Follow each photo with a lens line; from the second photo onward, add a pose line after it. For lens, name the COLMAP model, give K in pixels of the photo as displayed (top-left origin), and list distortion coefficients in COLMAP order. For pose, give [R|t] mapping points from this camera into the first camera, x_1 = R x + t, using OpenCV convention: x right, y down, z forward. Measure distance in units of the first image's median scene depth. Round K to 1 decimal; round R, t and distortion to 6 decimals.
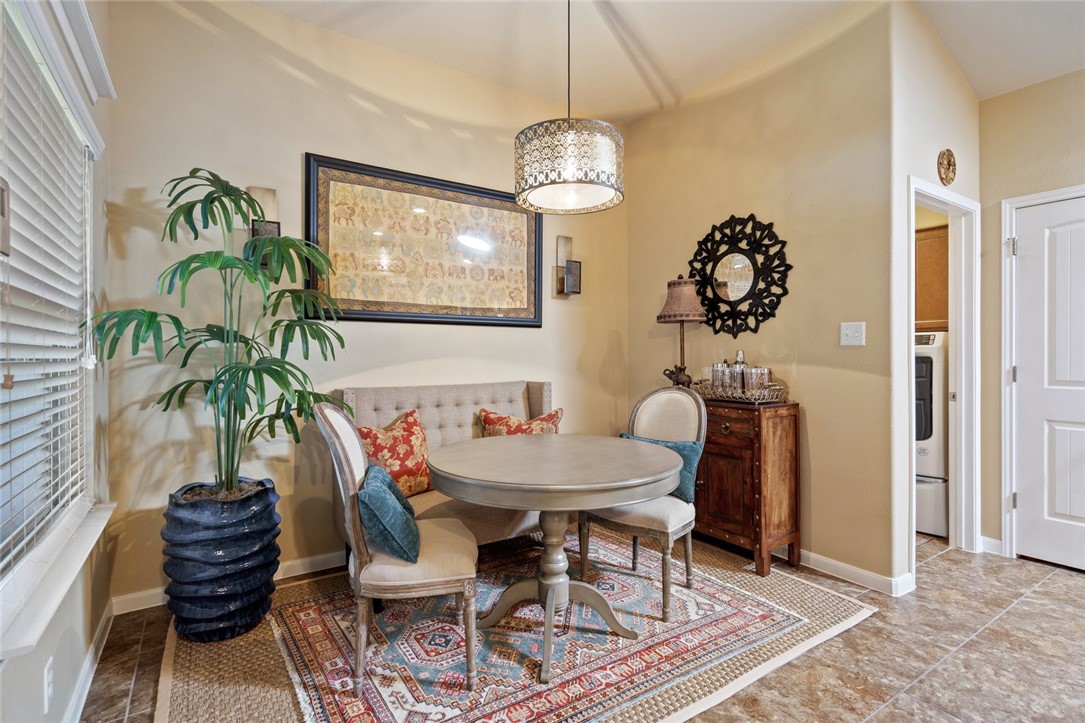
lens RADIAL K [[519.4, 0, 548.0], [0, 519.4, 356.2], [0, 0, 1]] dist [-0.000783, 0.001904]
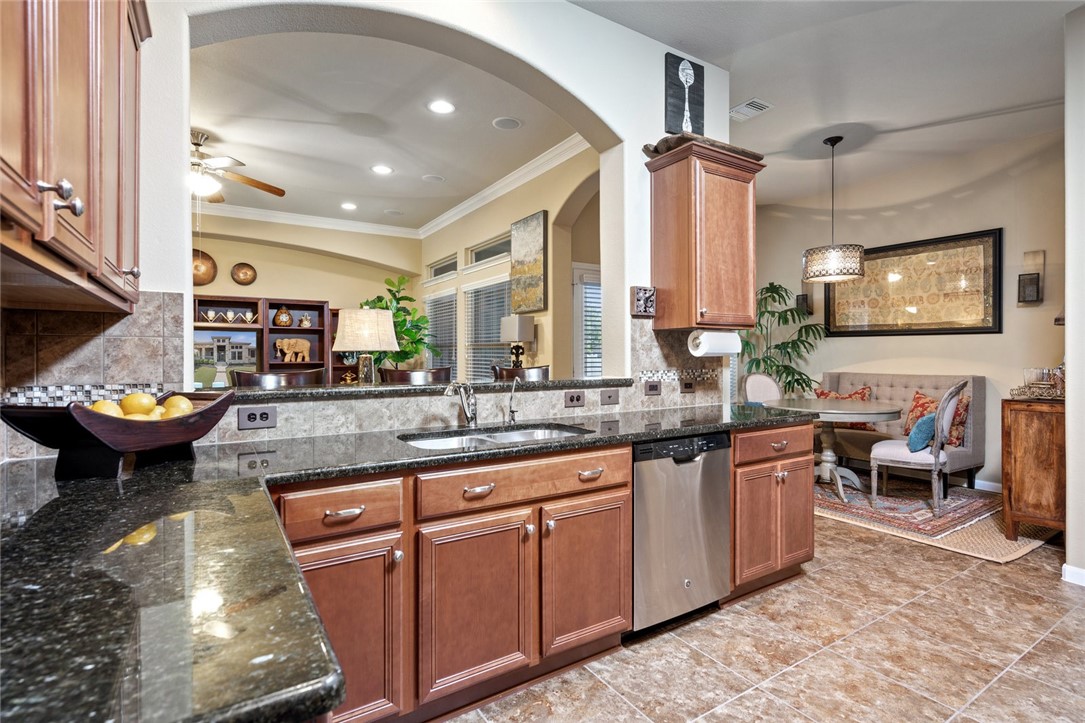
lens RADIAL K [[519.4, 0, 545.2], [0, 519.4, 355.1], [0, 0, 1]] dist [-0.000783, 0.001904]
pose [[-0.017975, 0.007103, -0.999813, 1.427651], [-0.000779, 0.999974, 0.007118, -0.013273], [0.999838, 0.000907, -0.017969, -0.054321]]
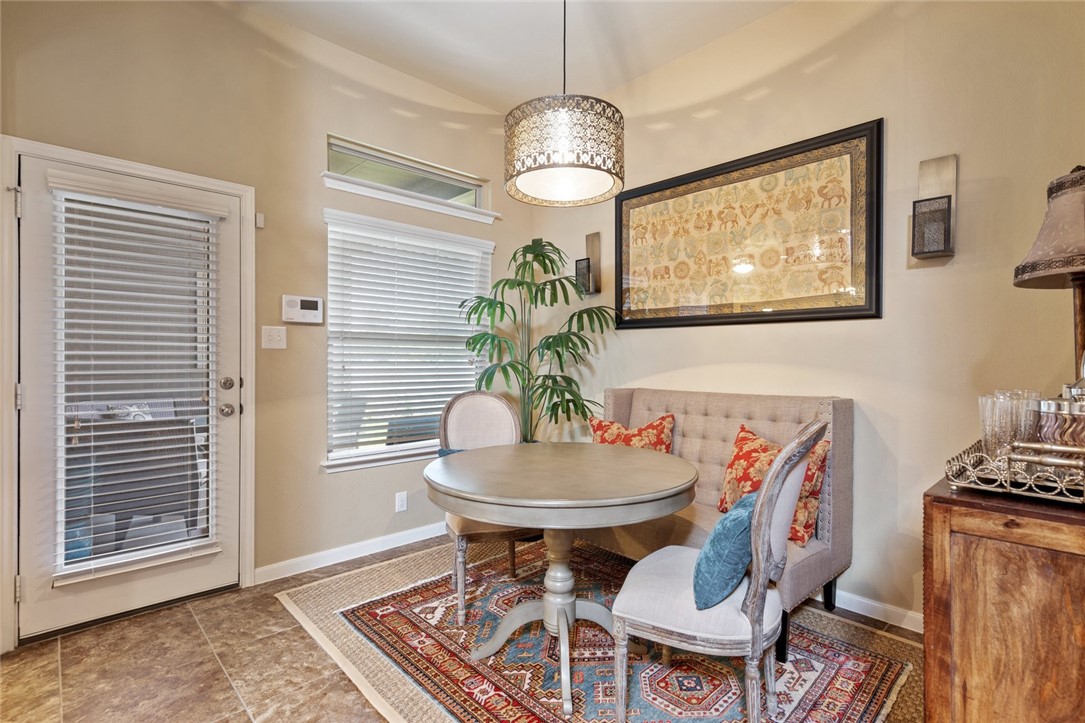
lens RADIAL K [[519.4, 0, 544.3], [0, 519.4, 359.2], [0, 0, 1]] dist [-0.000783, 0.001904]
pose [[0.175770, 0.004487, -0.984421, 0.640252], [-0.005782, 0.999977, 0.003525, -0.004059], [0.984414, 0.005073, 0.175792, 0.555120]]
